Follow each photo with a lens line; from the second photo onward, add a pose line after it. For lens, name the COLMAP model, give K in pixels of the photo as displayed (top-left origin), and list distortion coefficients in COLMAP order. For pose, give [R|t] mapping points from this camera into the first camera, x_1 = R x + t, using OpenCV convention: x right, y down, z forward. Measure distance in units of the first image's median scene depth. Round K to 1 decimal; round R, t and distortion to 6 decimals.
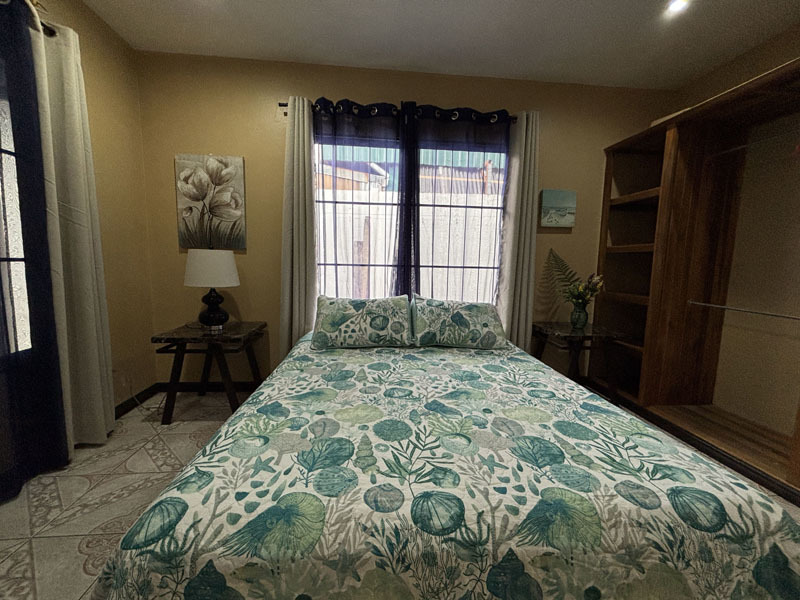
lens RADIAL K [[324.3, 0, 399.9], [0, 324.3, 296.8], [0, 0, 1]] dist [-0.000304, 0.000877]
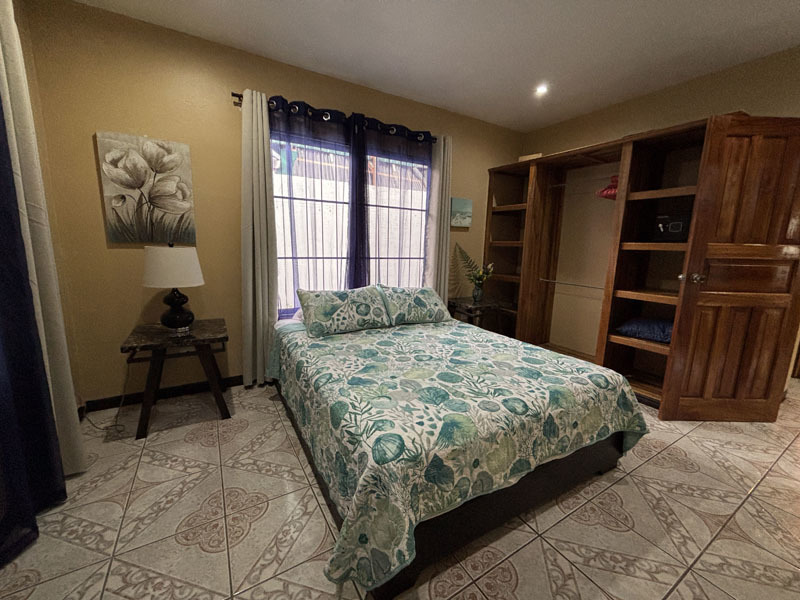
lens RADIAL K [[324.3, 0, 395.5], [0, 324.3, 299.3], [0, 0, 1]] dist [-0.000304, 0.000877]
pose [[0.903052, -0.071878, 0.423475, -0.403826], [0.040658, 0.995777, 0.082316, -0.045318], [-0.427603, -0.057118, 0.902160, -0.119259]]
